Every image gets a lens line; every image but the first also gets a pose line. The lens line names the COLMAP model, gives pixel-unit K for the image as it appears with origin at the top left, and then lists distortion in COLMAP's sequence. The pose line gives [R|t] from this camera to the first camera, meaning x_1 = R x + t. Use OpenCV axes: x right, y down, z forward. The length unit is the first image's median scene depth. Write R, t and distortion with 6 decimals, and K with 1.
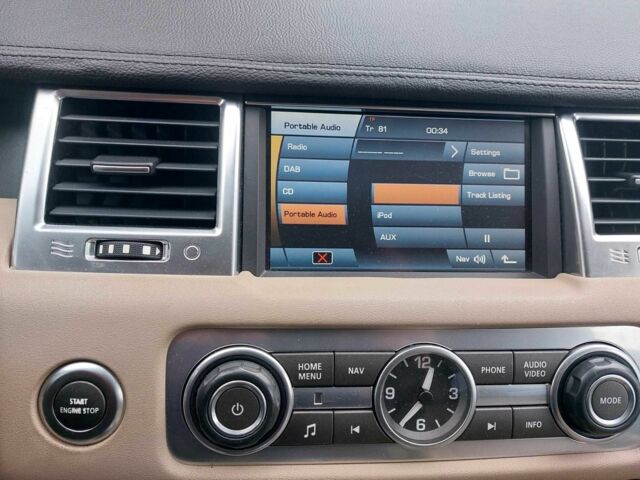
lens RADIAL K [[467.8, 0, 324.5], [0, 467.8, 244.2], [0, 0, 1]] dist [0.013883, -0.013389]
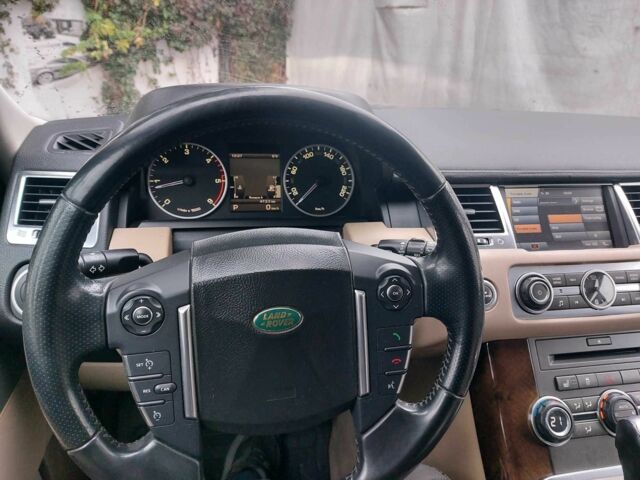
lens RADIAL K [[467.8, 0, 318.4], [0, 467.8, 238.2], [0, 0, 1]] dist [0.013883, -0.013389]
pose [[0.994080, -0.061223, 0.089762, -1.299897], [0.077821, 0.977716, -0.194973, 0.365930], [-0.075825, 0.200804, 0.976693, -1.249412]]
